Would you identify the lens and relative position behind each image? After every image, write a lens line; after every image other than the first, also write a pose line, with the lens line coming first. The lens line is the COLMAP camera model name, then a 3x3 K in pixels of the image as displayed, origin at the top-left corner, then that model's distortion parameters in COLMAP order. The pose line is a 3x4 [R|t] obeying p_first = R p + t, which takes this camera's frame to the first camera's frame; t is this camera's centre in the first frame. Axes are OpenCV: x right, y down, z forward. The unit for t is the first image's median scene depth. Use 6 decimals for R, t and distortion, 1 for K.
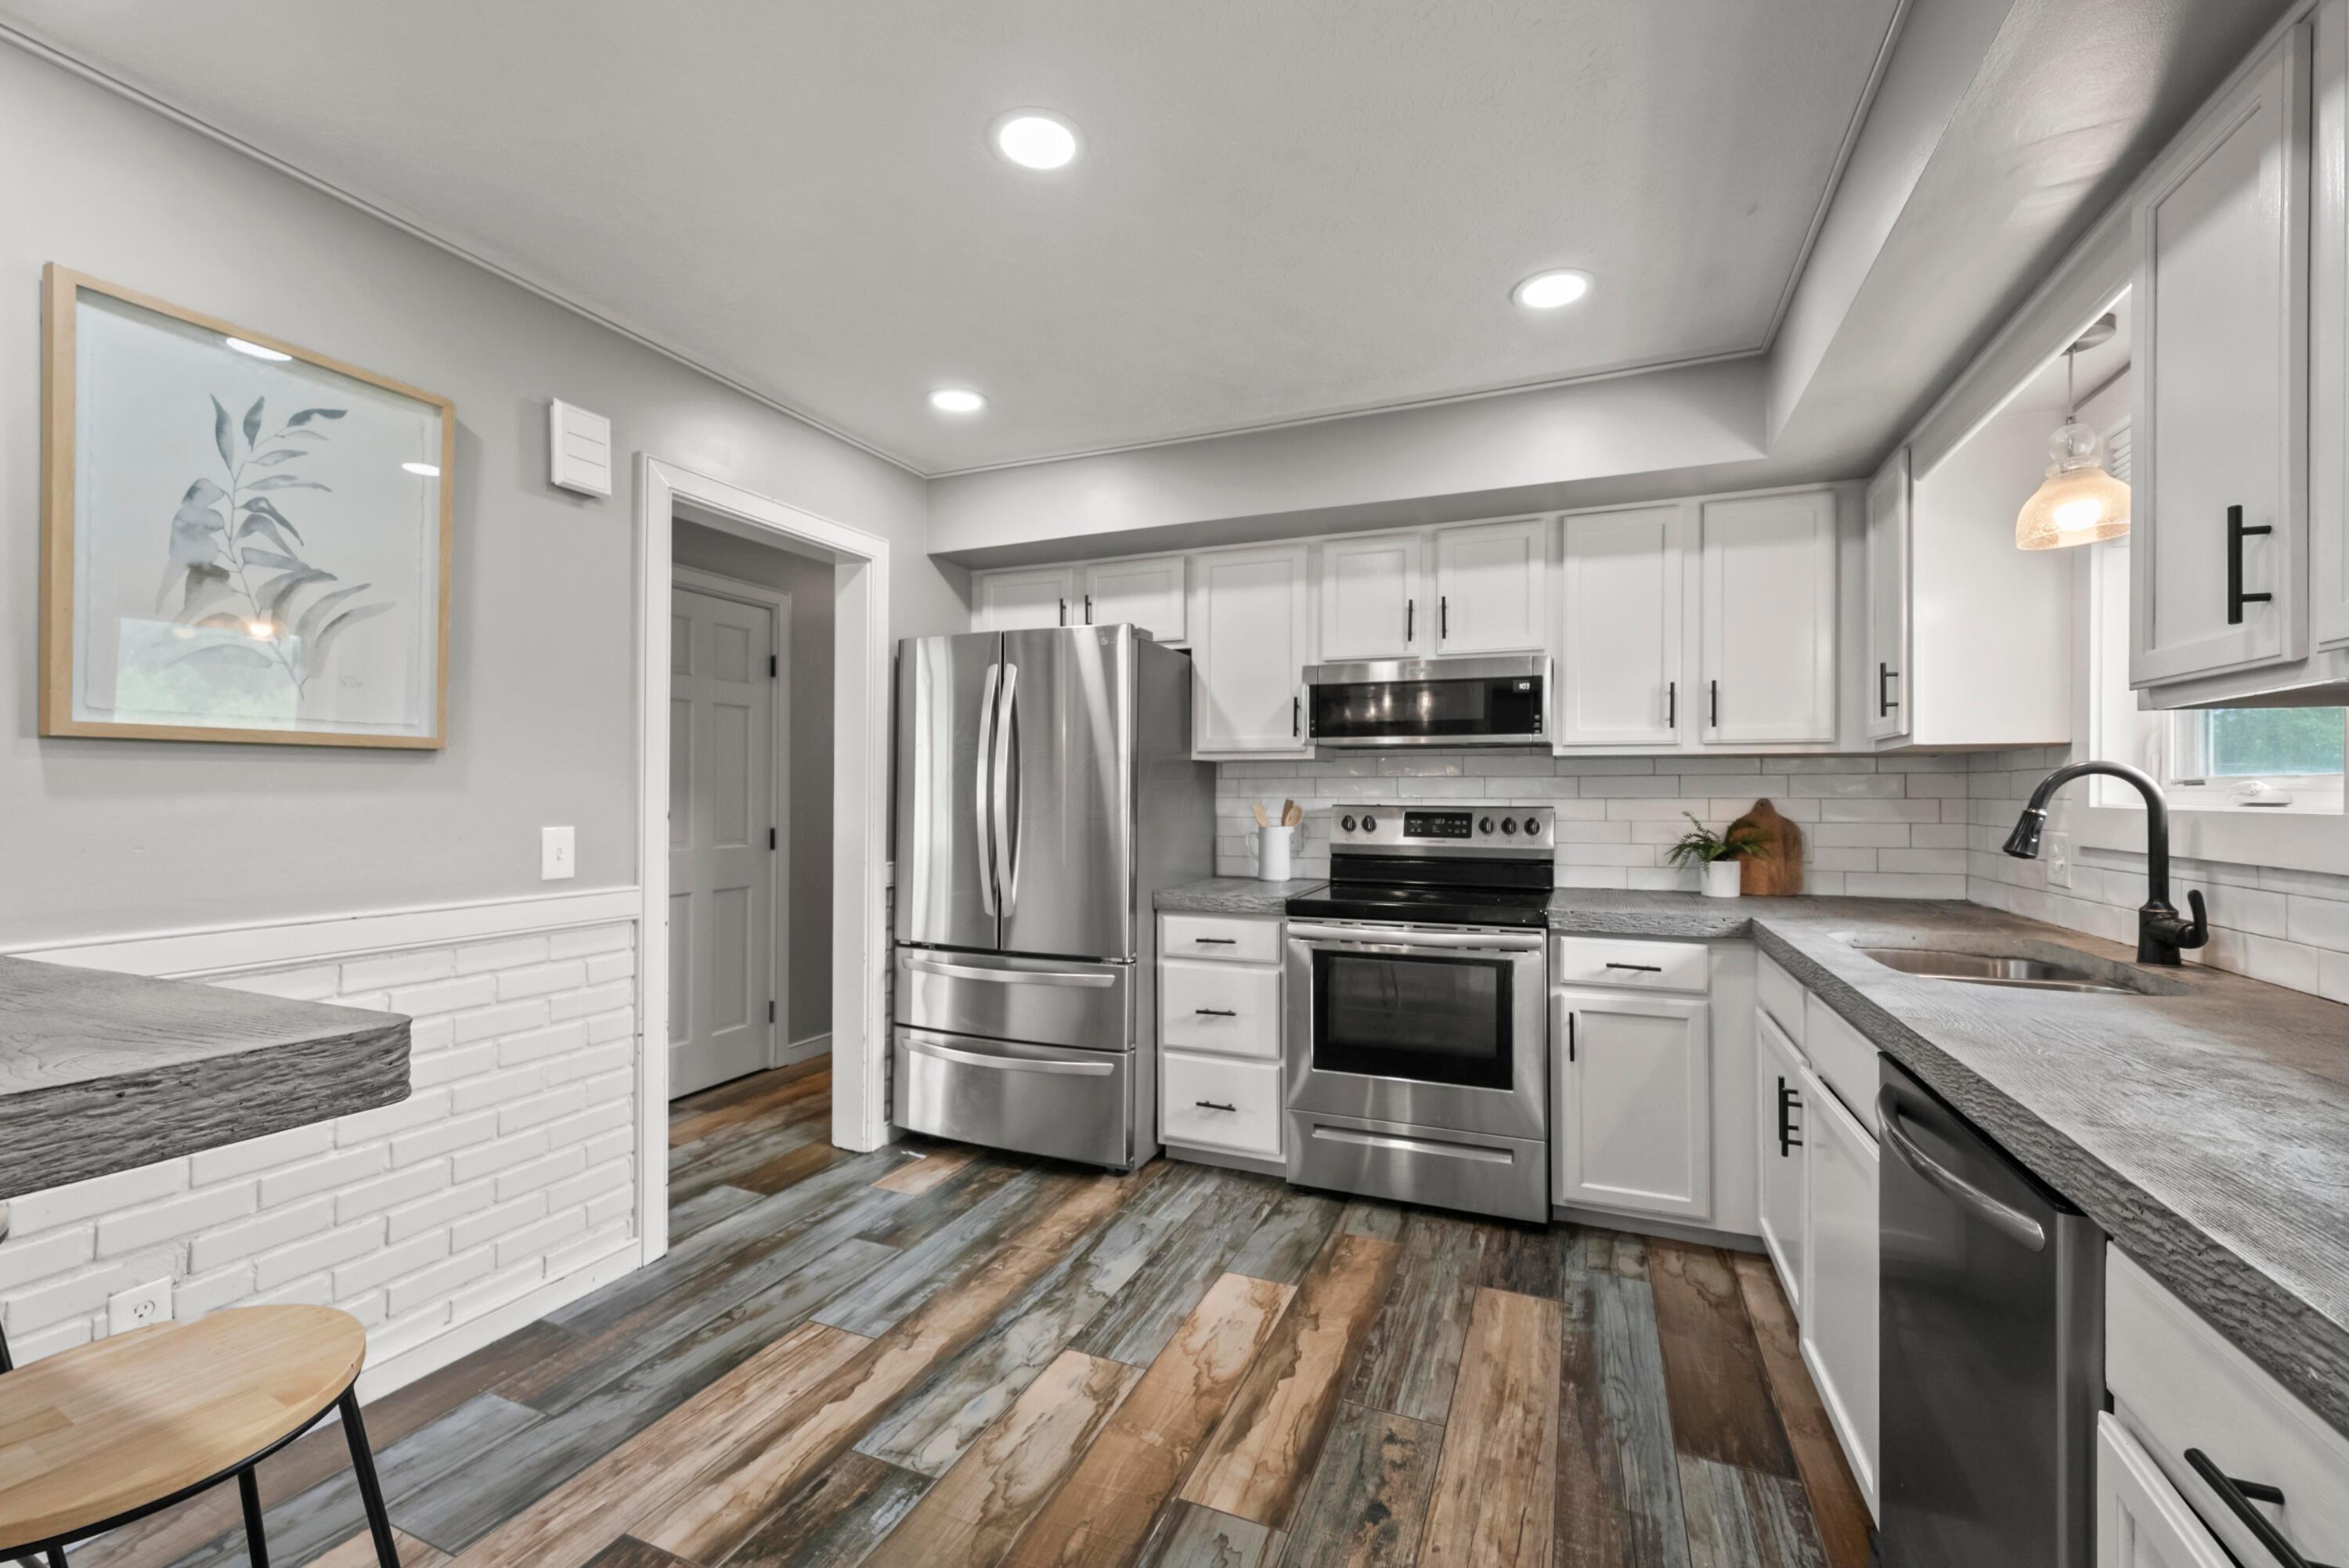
lens RADIAL K [[974.0, 0, 1174.5], [0, 974.0, 784.0], [0, 0, 1]] dist [-0.000857, -0.000094]
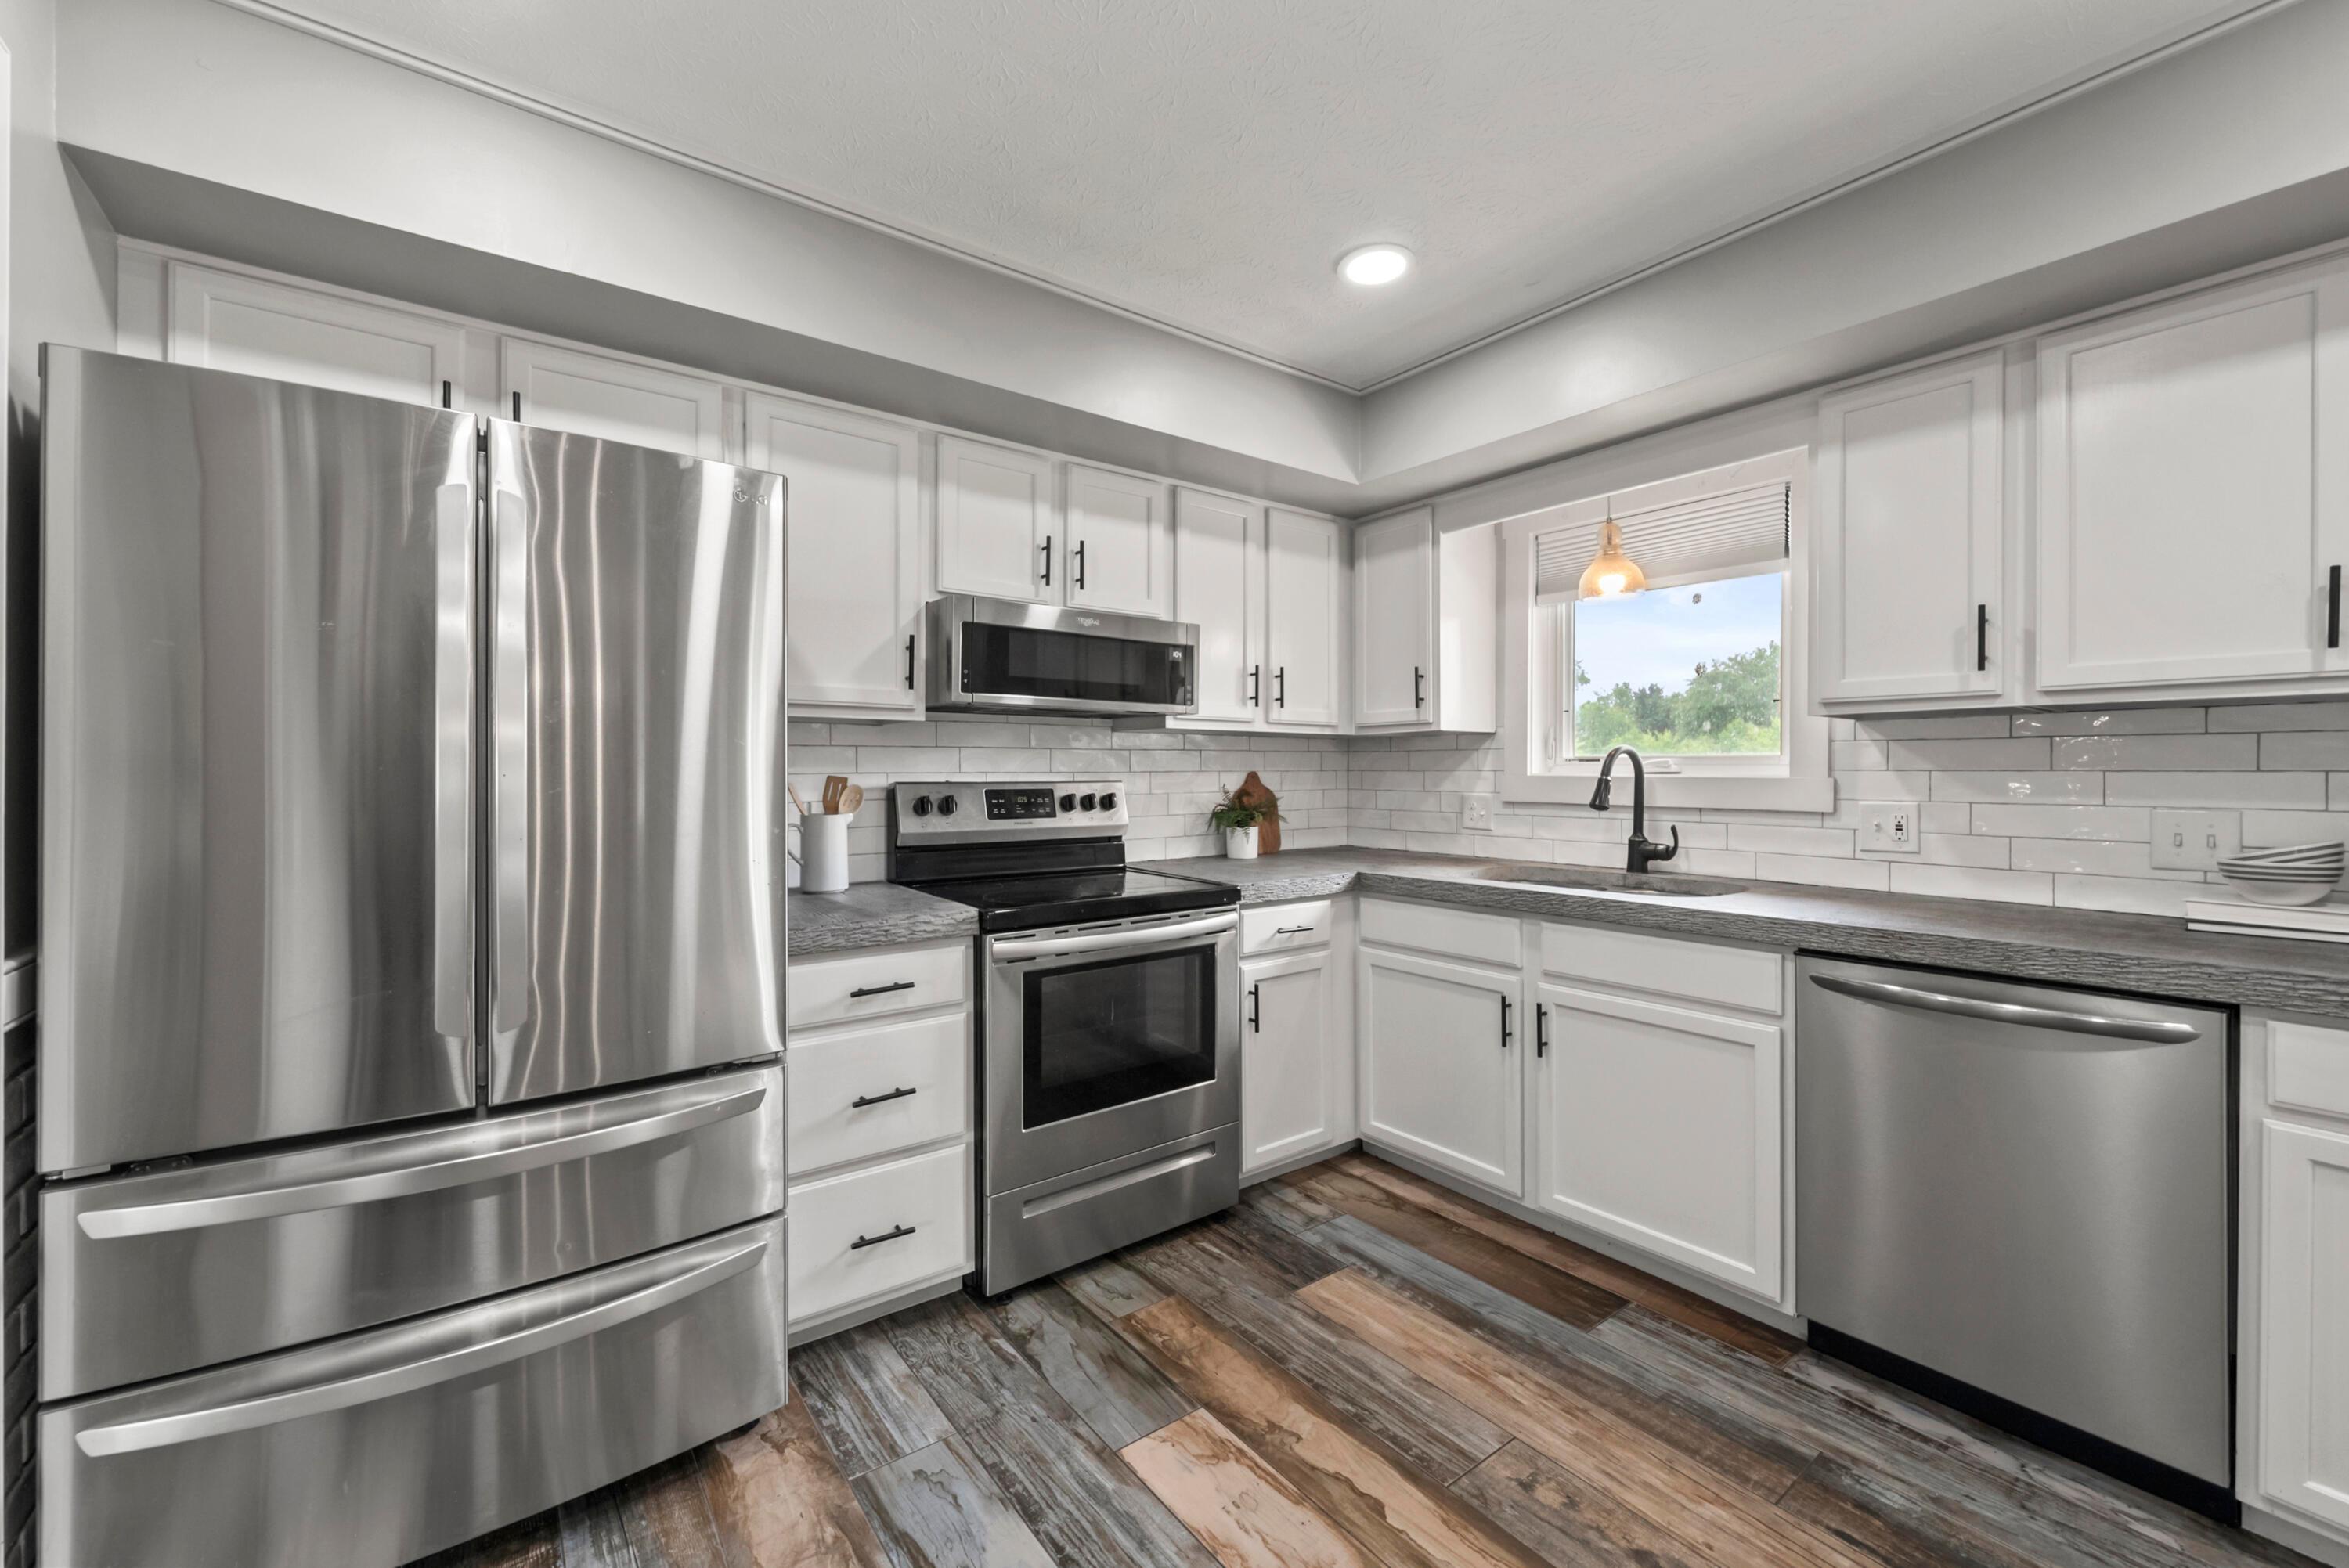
lens RADIAL K [[934.8, 0, 1167.4], [0, 934.8, 775.8], [0, 0, 1]] dist [0.000046, -0.000217]
pose [[0.504242, -0.007171, 0.863533, -0.438278], [-0.006438, 0.999907, 0.012063, 0.007073], [-0.863538, -0.011642, 0.504149, 0.551649]]
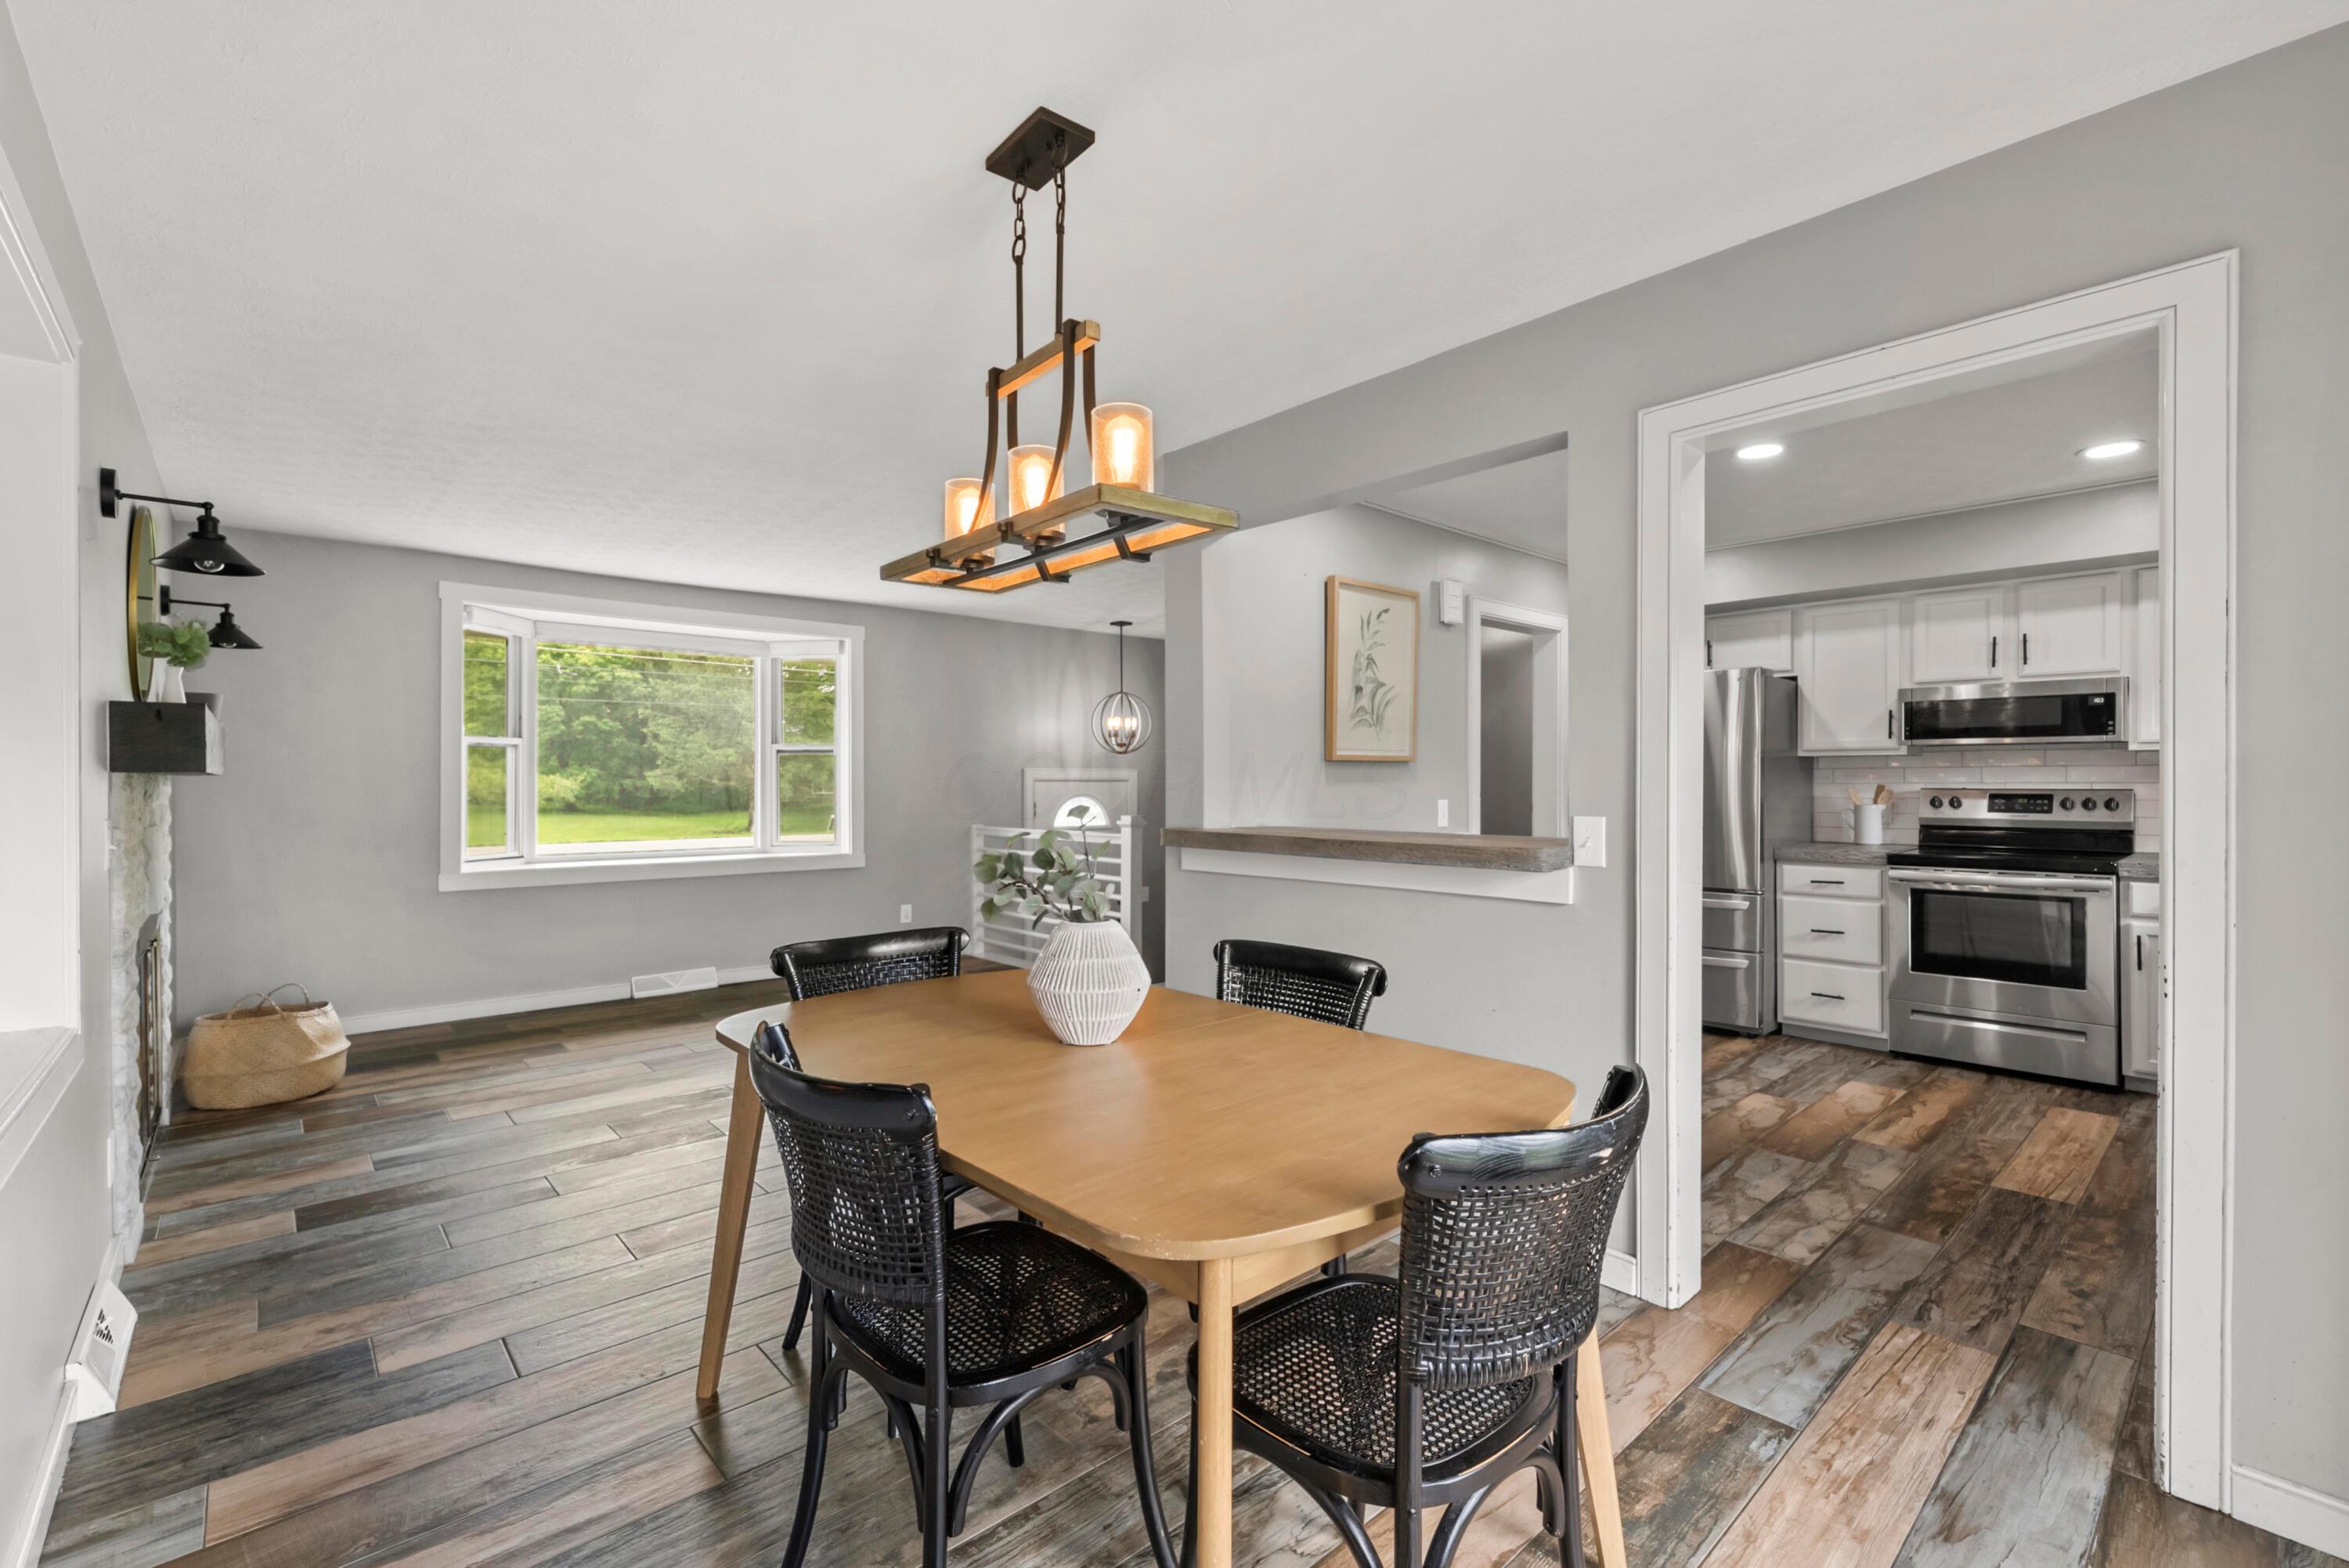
lens RADIAL K [[1019.1, 0, 1174.7], [0, 1019.1, 785.0], [0, 0, 1]] dist [0.000285, -0.000032]
pose [[0.906436, -0.004592, -0.422319, -0.211454], [0.009781, 0.999901, 0.010122, -0.008842], [0.422230, -0.013305, 0.906391, -0.842544]]
